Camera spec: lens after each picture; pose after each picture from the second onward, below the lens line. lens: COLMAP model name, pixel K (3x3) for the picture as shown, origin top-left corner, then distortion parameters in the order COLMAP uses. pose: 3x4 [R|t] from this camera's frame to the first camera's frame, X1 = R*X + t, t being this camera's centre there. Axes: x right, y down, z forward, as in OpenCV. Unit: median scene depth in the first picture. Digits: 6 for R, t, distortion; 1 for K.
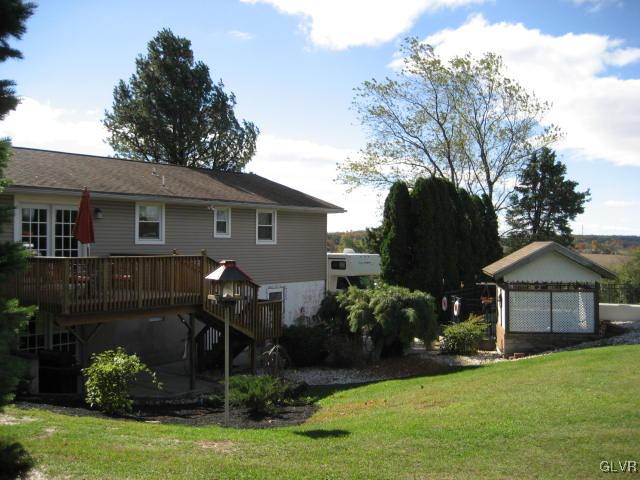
lens RADIAL K [[660.5, 0, 320.0], [0, 660.5, 240.0], [0, 0, 1]] dist [-0.149522, 0.179529]
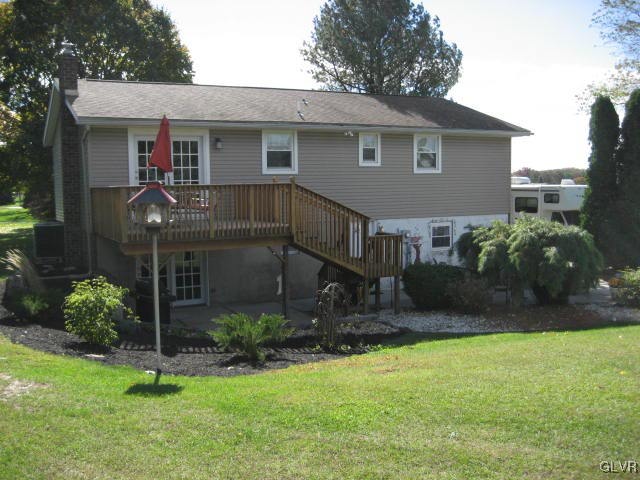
lens RADIAL K [[660.5, 0, 320.0], [0, 660.5, 240.0], [0, 0, 1]] dist [-0.149522, 0.179529]
pose [[0.905800, 0.020143, -0.423226, 0.205159], [0.019705, 0.995786, 0.089567, 0.017495], [0.423246, -0.089469, 0.901586, 0.150167]]
